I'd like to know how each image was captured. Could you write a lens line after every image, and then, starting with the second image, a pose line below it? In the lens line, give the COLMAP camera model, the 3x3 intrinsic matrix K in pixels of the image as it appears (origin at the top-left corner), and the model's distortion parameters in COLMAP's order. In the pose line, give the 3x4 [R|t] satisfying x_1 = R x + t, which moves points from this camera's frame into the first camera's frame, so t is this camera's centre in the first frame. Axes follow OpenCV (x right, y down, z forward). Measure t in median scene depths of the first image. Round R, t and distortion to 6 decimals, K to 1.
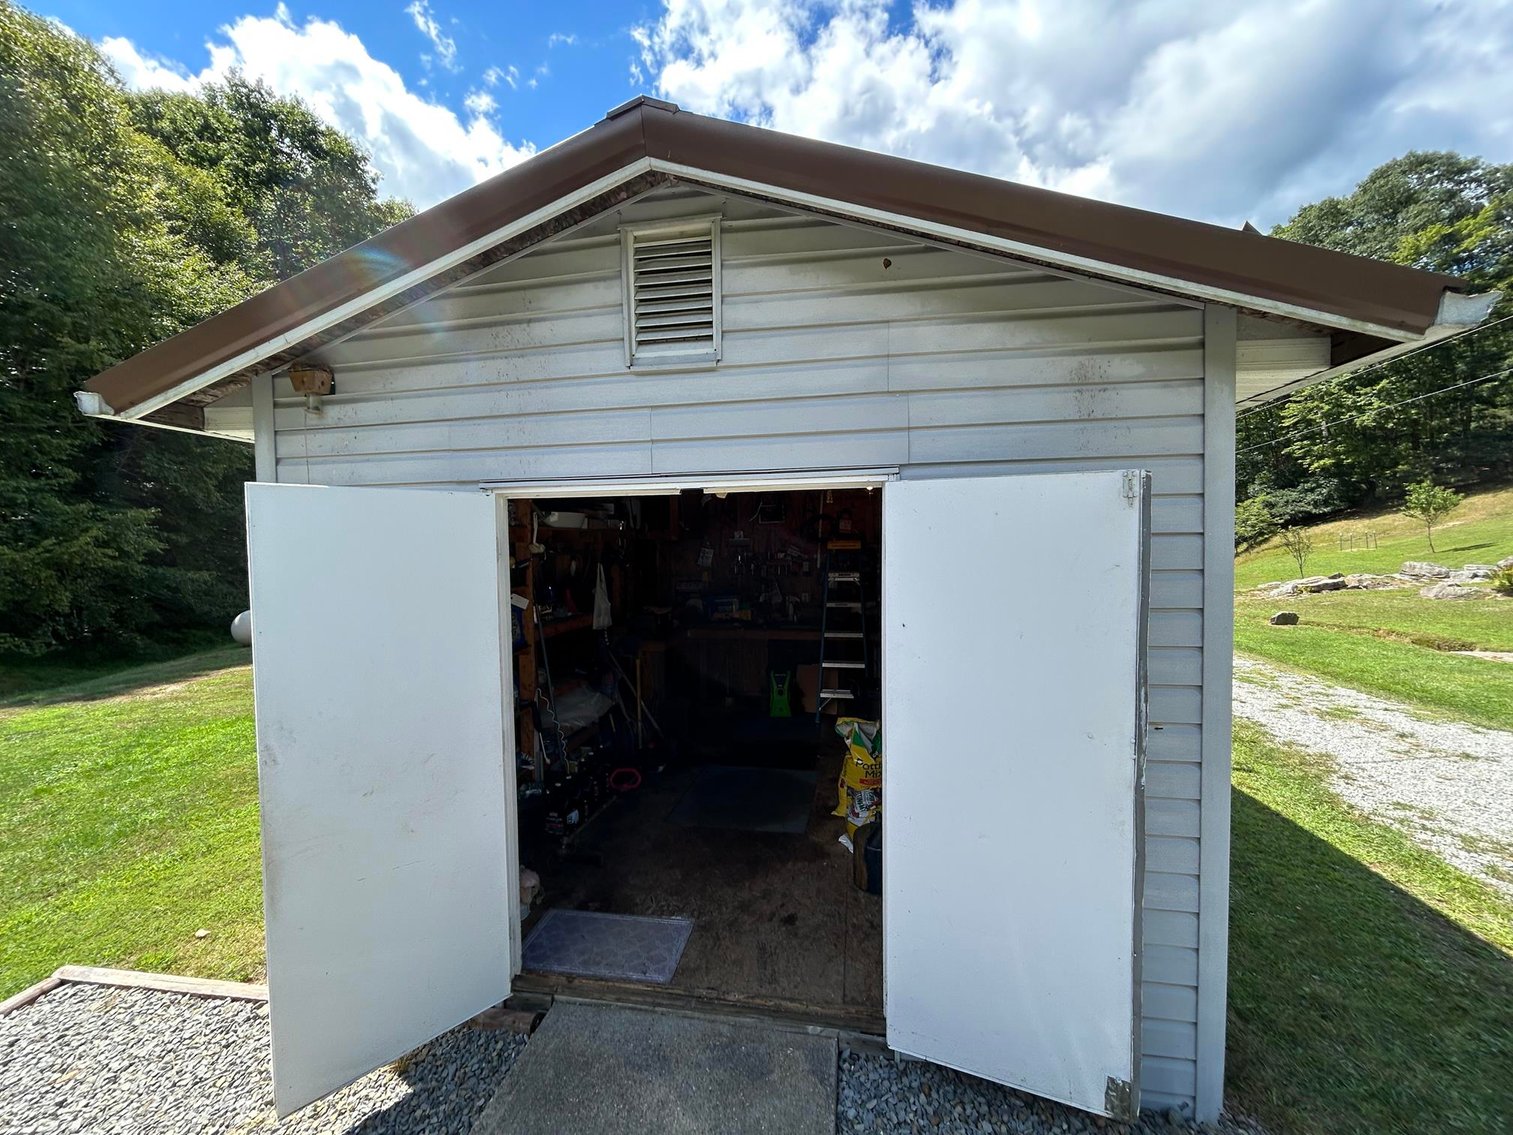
lens RADIAL K [[613.9, 0, 754.5], [0, 613.9, 565.4], [0, 0, 1]] dist [0.001654, 0.001477]
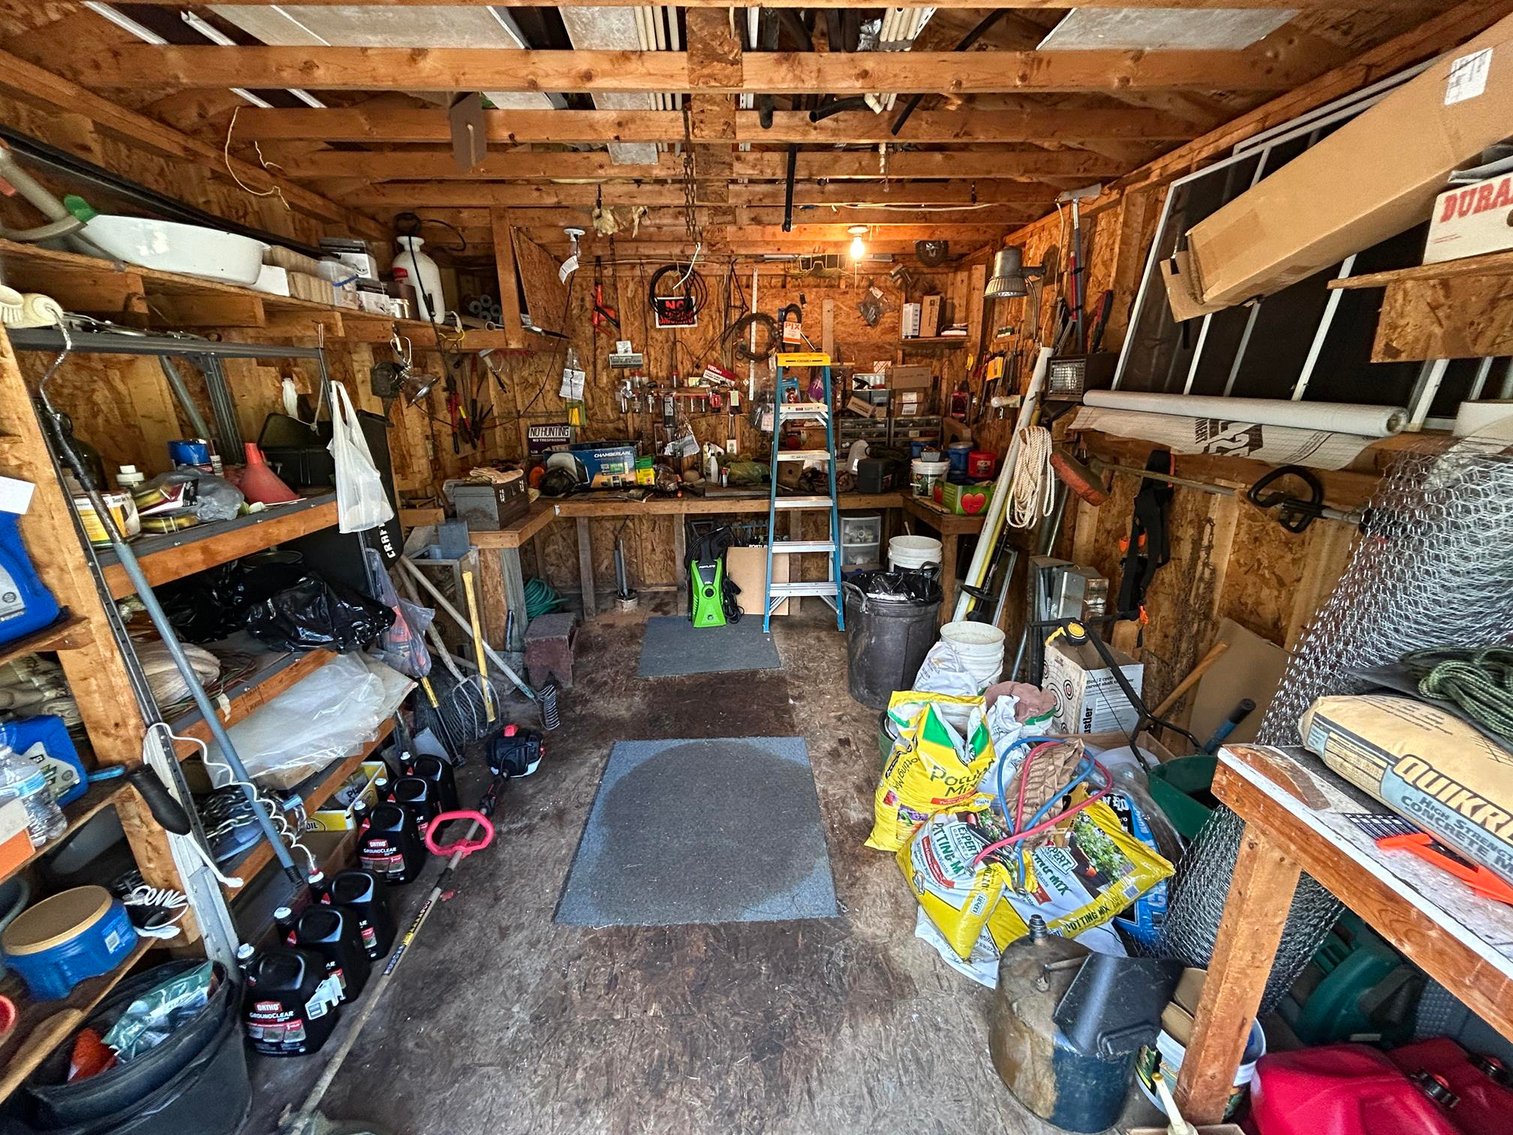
lens RADIAL K [[613.9, 0, 753.6], [0, 613.9, 567.5], [0, 0, 1]] dist [0.001654, 0.001477]
pose [[0.976389, -0.066399, 0.205562, -0.043102], [0.013279, 0.968237, 0.249682, 0.013725], [-0.215612, -0.241057, 0.946257, 0.342892]]
